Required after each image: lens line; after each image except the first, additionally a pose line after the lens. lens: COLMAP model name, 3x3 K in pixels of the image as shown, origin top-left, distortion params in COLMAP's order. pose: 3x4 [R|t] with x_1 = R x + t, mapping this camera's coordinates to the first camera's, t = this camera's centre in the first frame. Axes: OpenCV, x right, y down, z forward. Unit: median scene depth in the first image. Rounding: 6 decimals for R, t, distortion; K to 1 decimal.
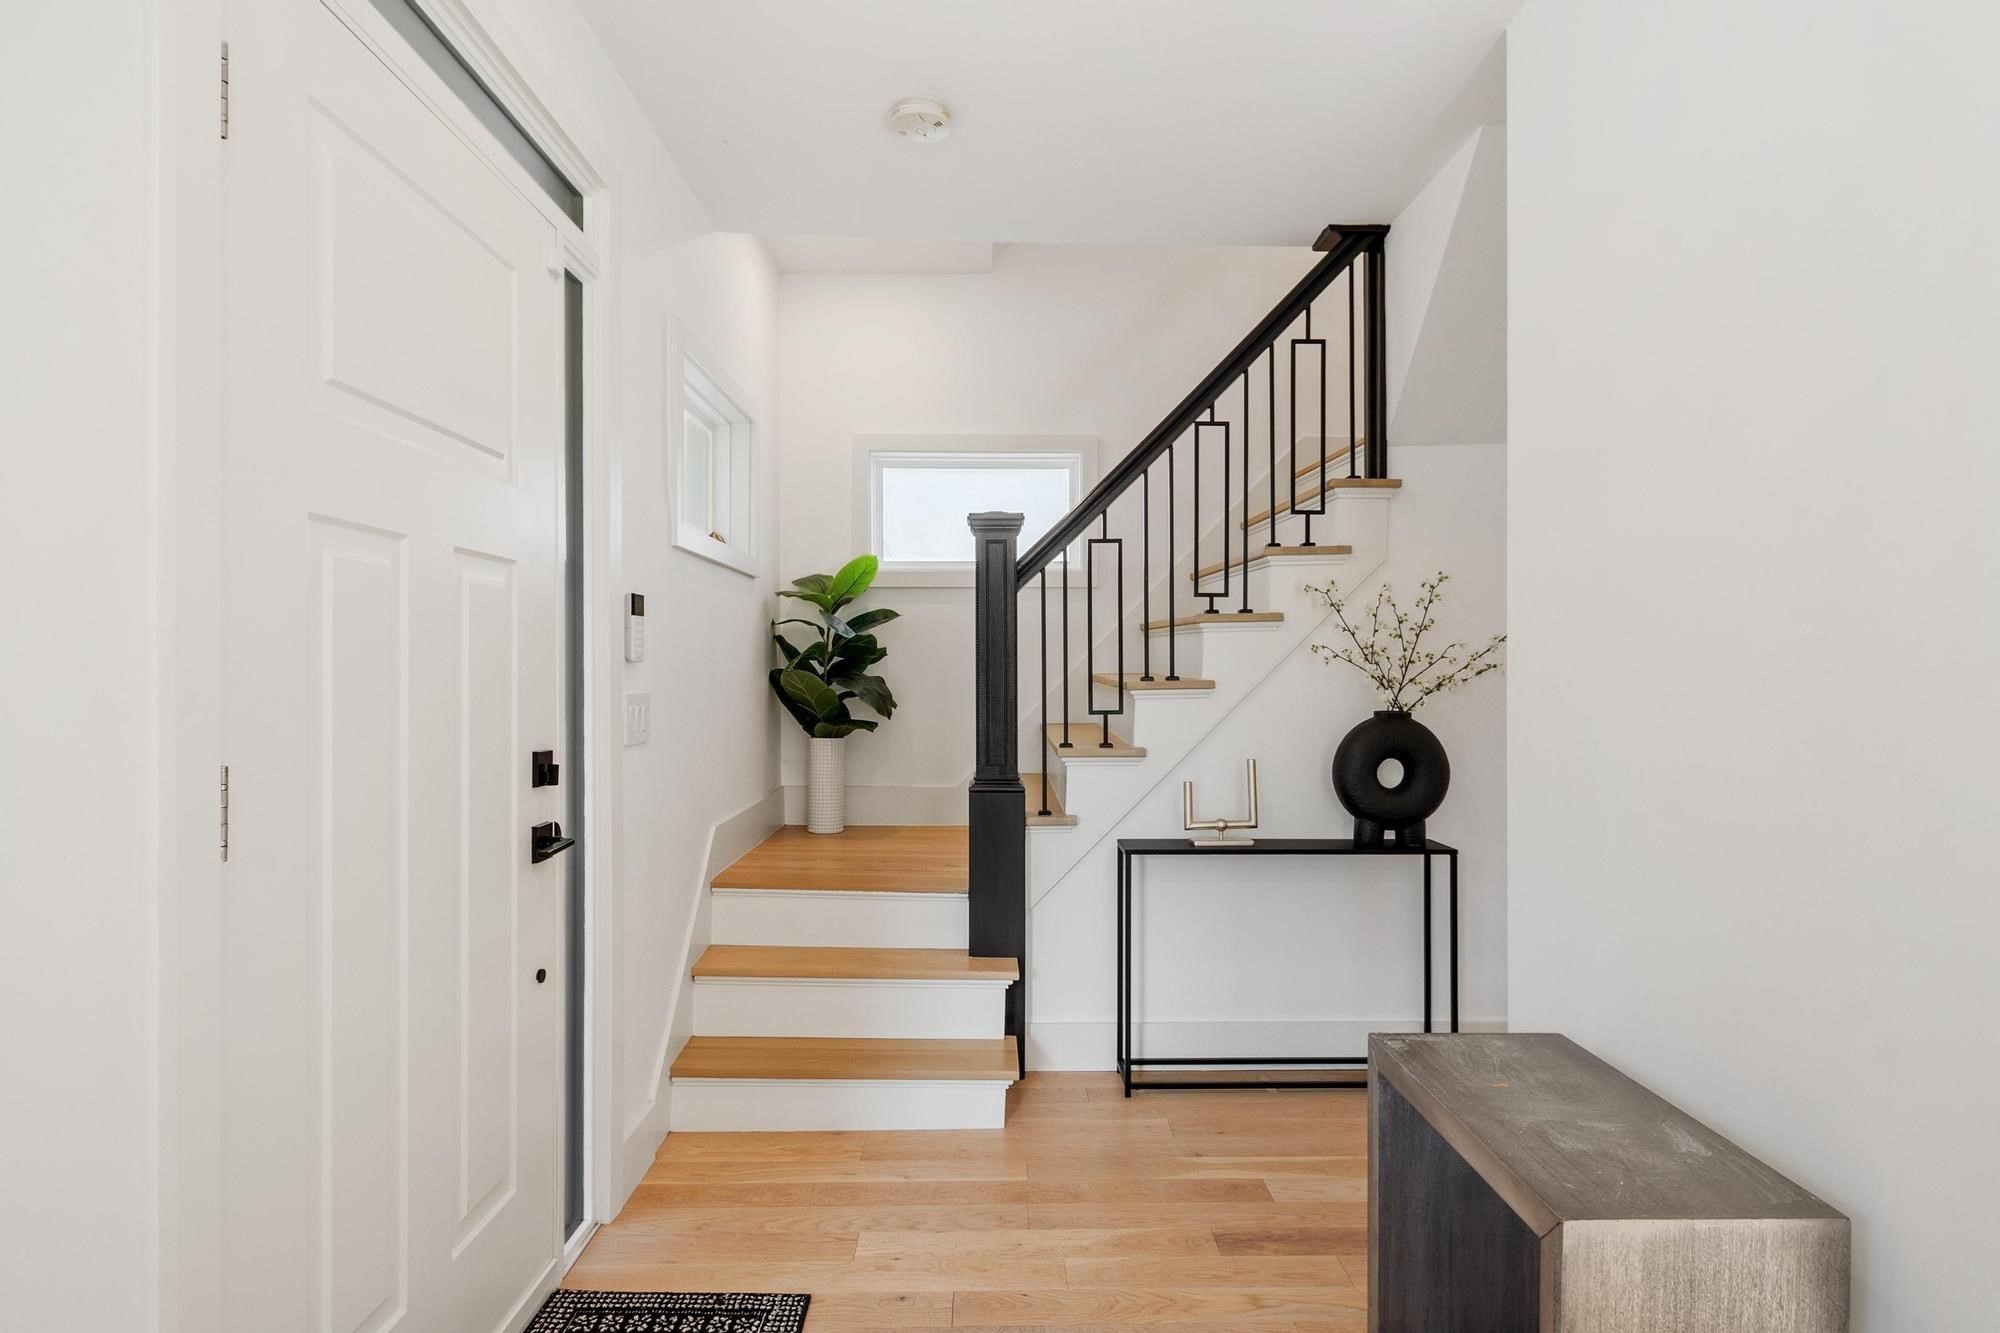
lens RADIAL K [[1035.6, 0, 1001.8], [0, 1035.6, 672.4], [0, 0, 1]] dist [-0.000953, 0.000164]
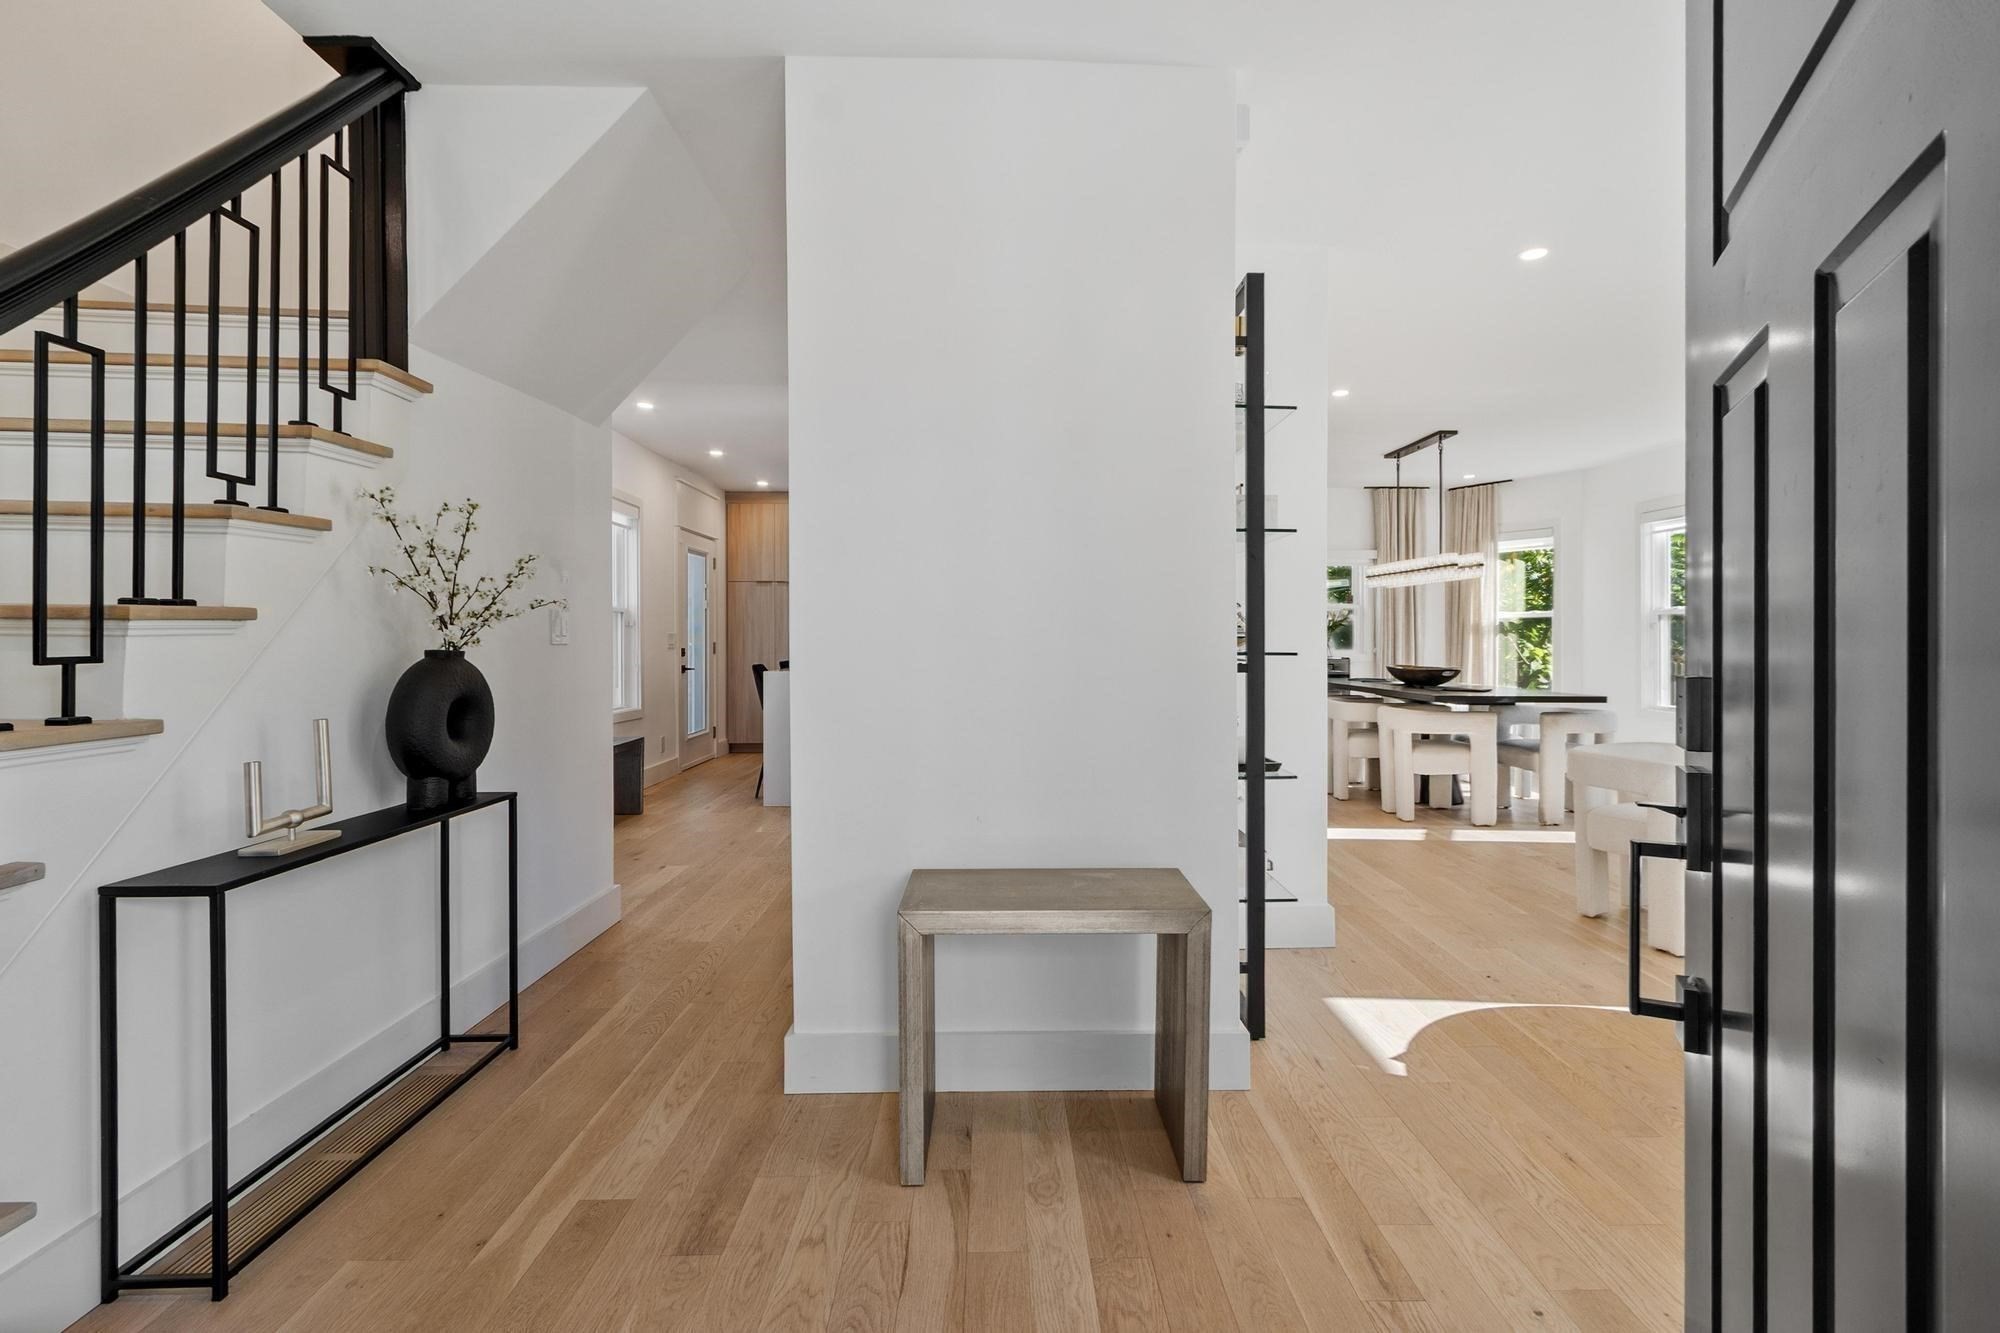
lens RADIAL K [[910.5, 0, 1000.6], [0, 910.5, 646.5], [0, 0, 1]] dist [-0.003429, -0.000420]
pose [[0.001081, -0.007235, 0.999973, -0.385073], [0.002462, 0.999971, 0.007233, 0.030124], [-0.999996, 0.002454, 0.001099, 0.529739]]
